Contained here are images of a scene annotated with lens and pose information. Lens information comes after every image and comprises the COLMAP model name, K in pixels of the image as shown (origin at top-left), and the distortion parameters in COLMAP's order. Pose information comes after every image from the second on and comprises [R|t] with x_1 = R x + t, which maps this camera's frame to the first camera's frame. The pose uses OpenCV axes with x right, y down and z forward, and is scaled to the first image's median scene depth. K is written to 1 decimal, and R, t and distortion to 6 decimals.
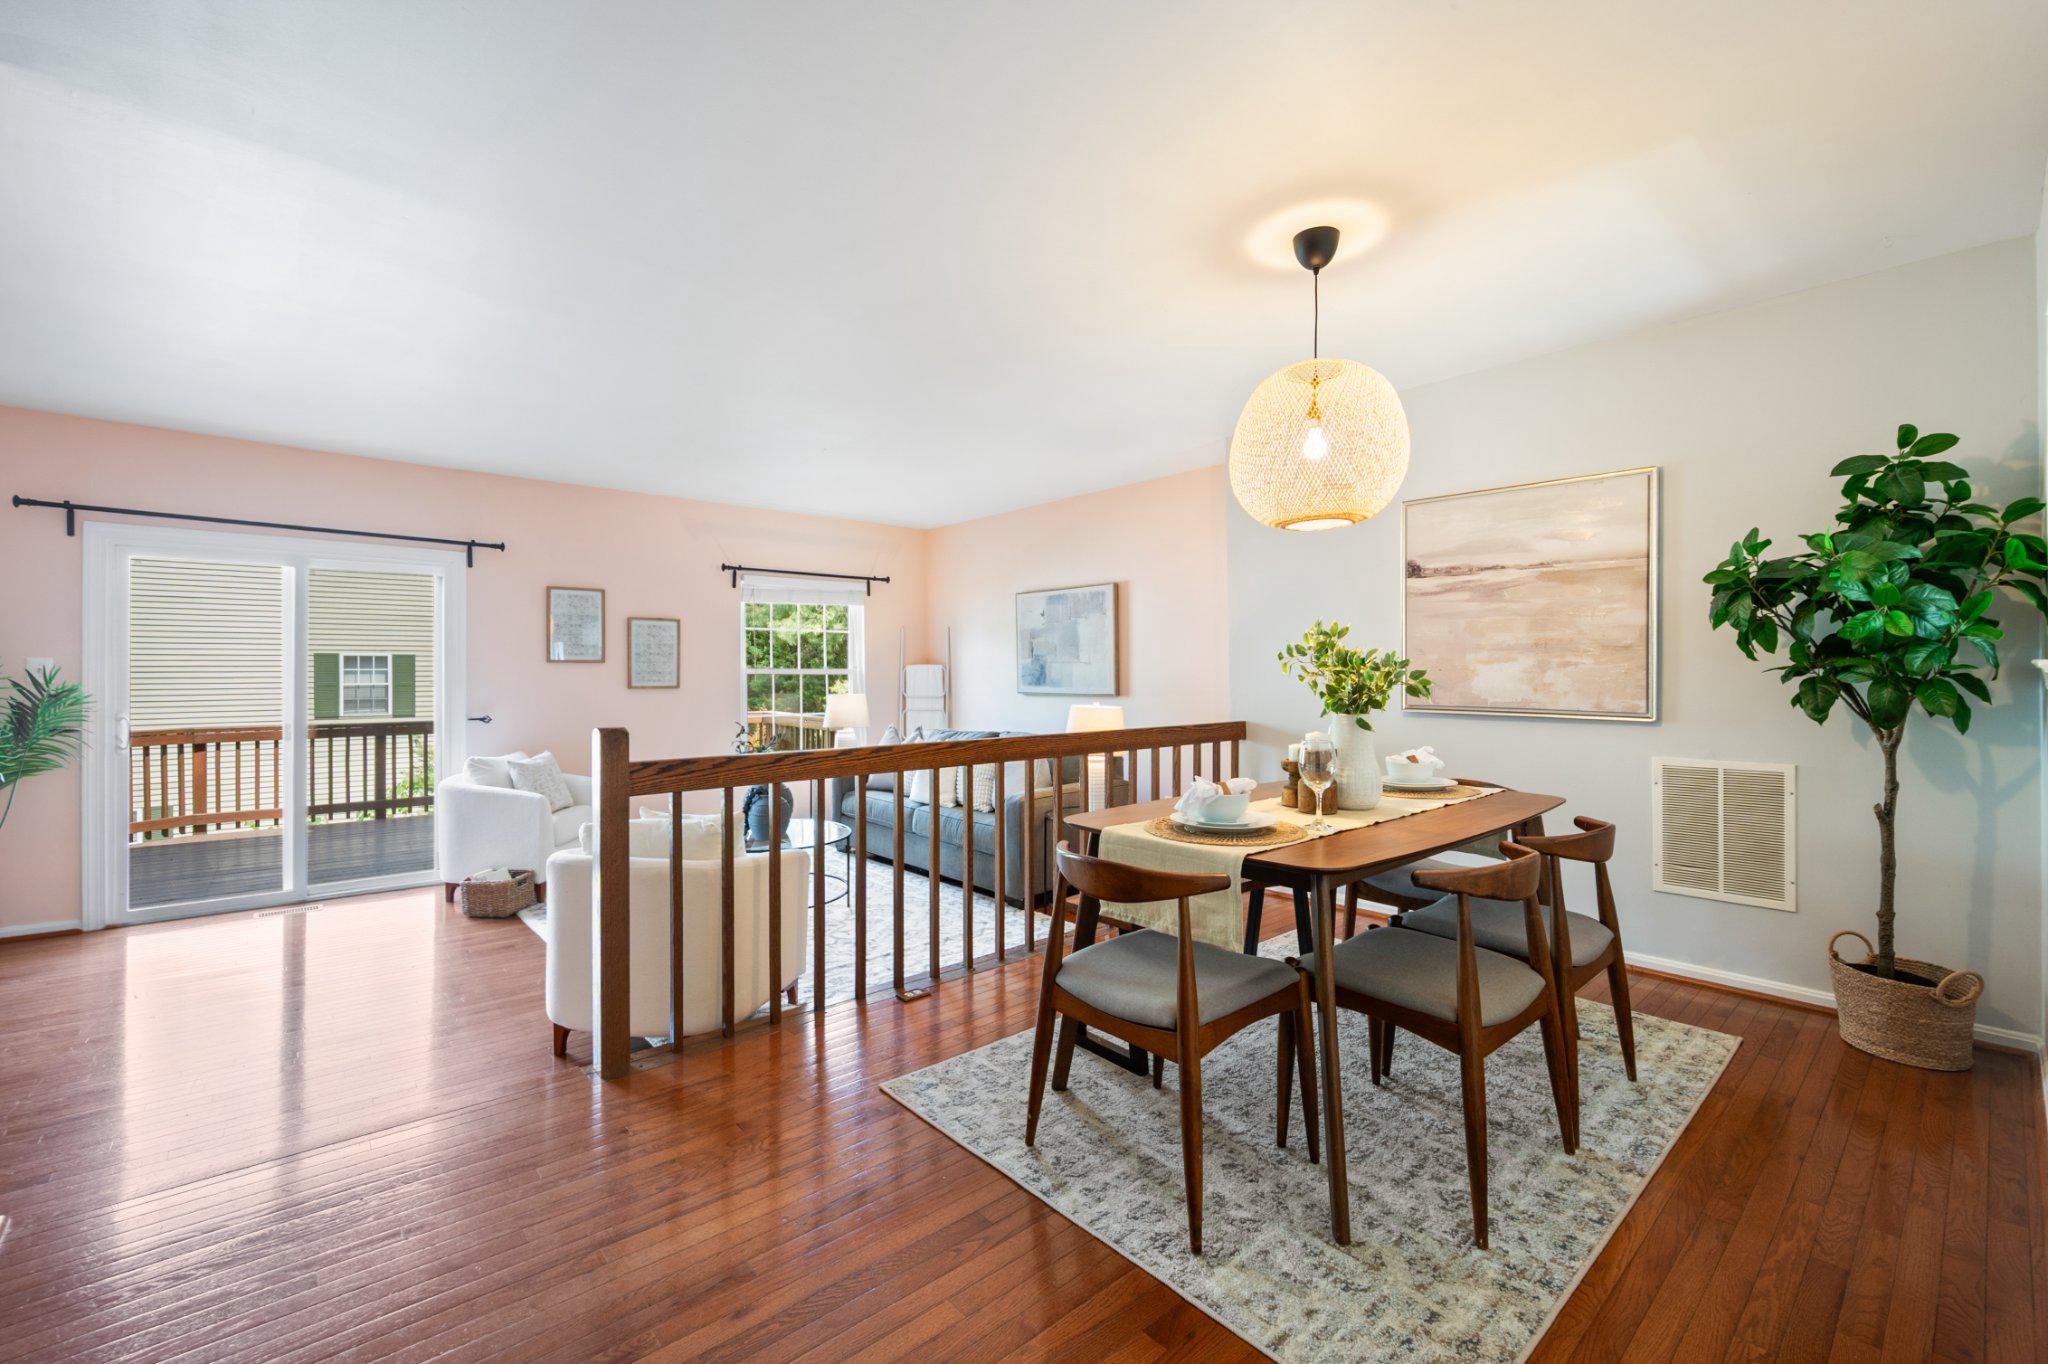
lens RADIAL K [[847.5, 0, 1026.7], [0, 847.5, 674.4], [0, 0, 1]] dist [0.000336, -0.000142]
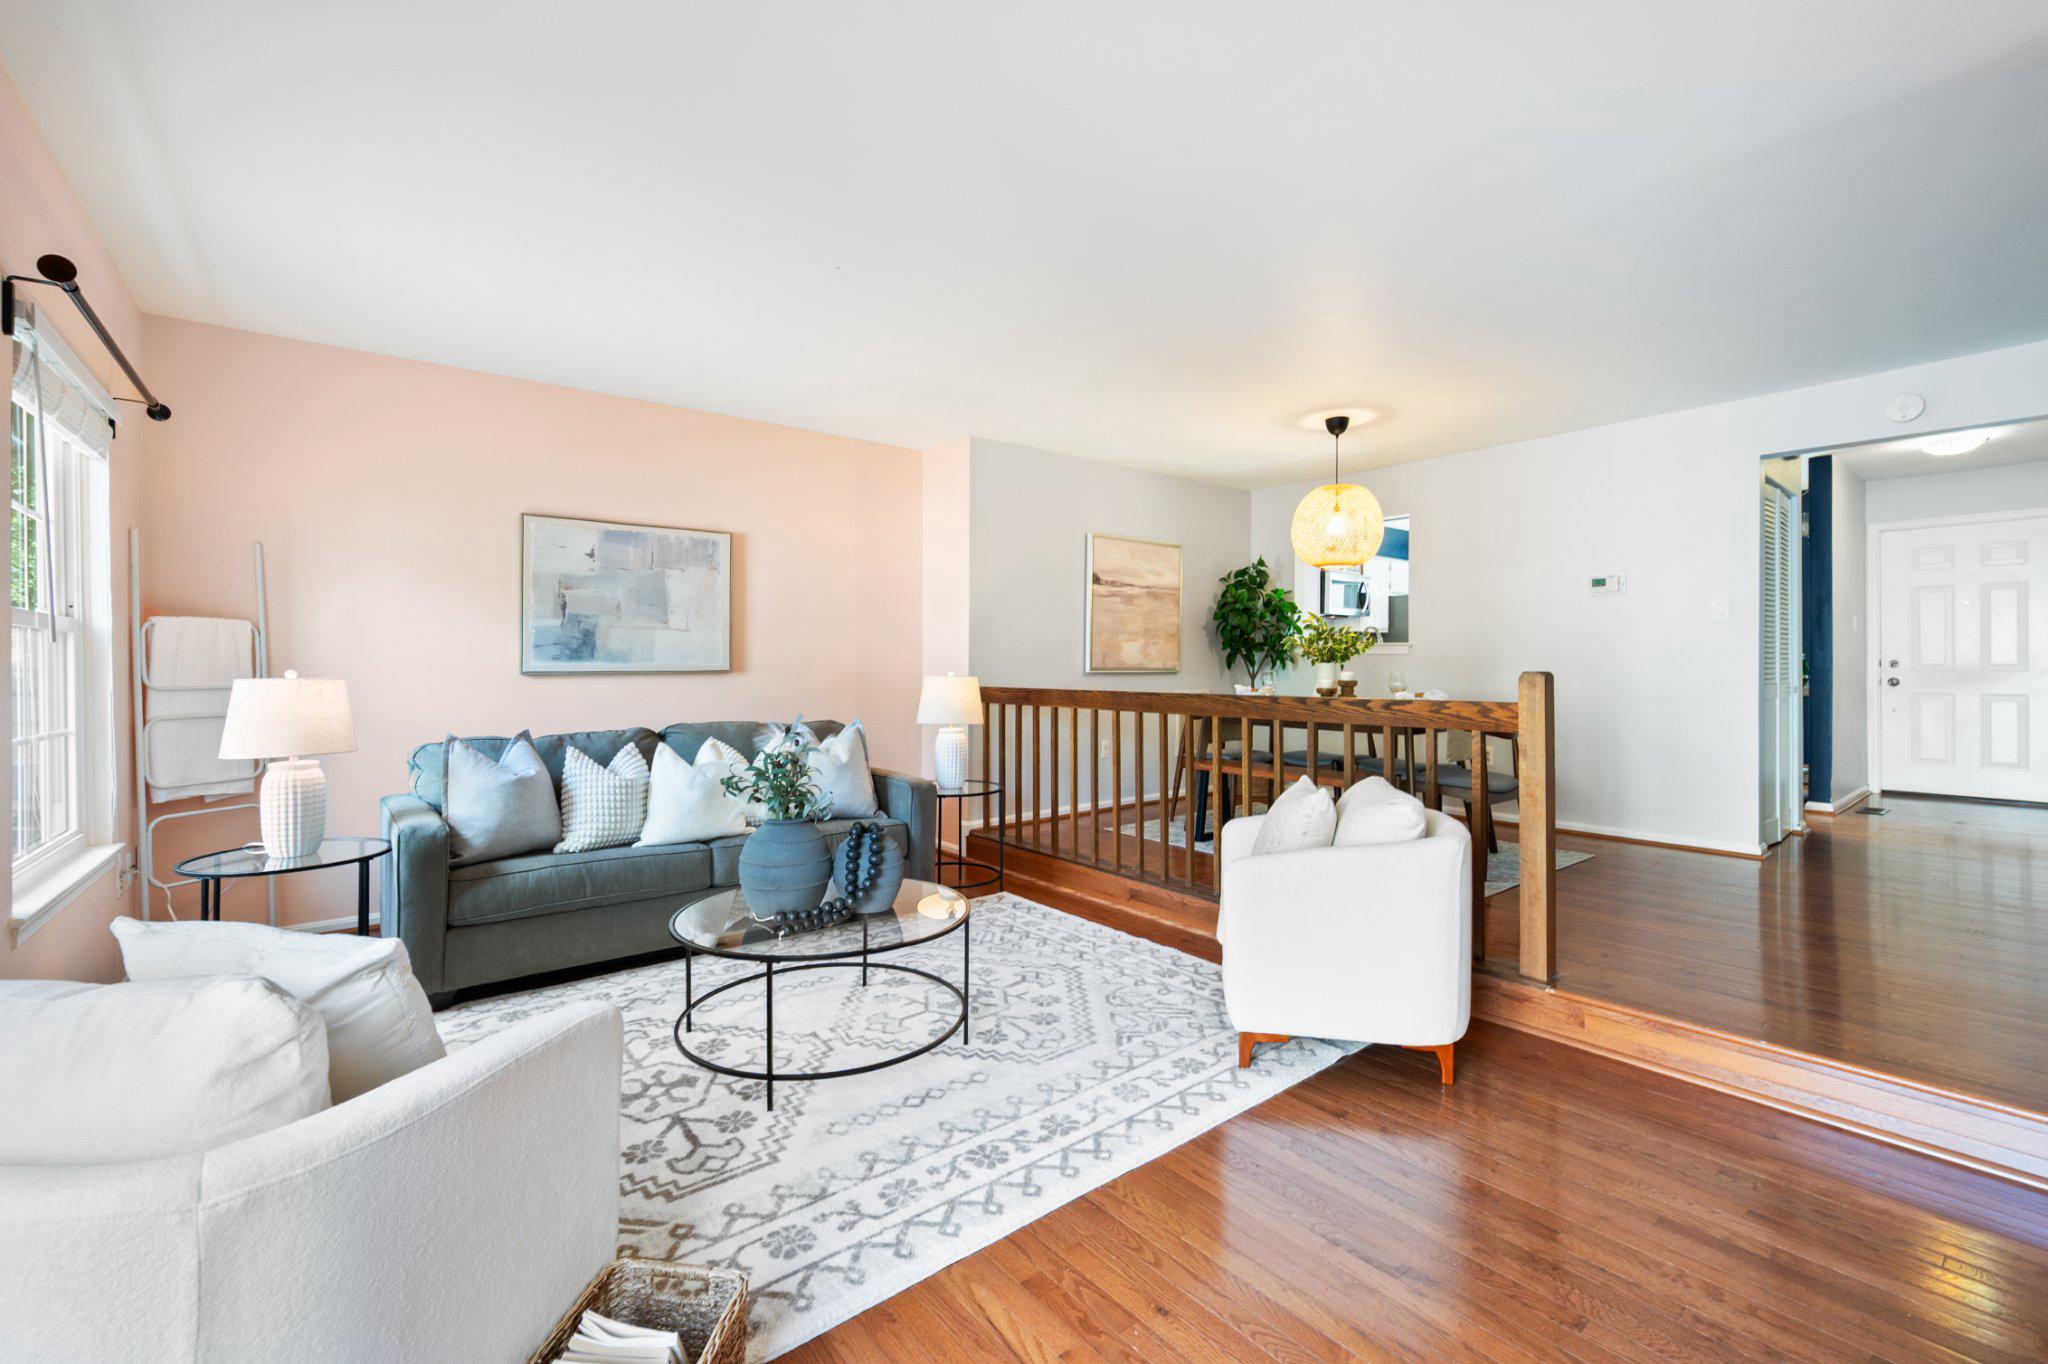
lens RADIAL K [[847.5, 0, 1022.7], [0, 847.5, 675.6], [0, 0, 1]] dist [0.000336, -0.000142]
pose [[0.069589, -0.004318, 0.997566, -0.672353], [0.007239, 0.999966, 0.003823, 0.027138], [-0.997549, 0.006955, 0.069618, 0.643849]]
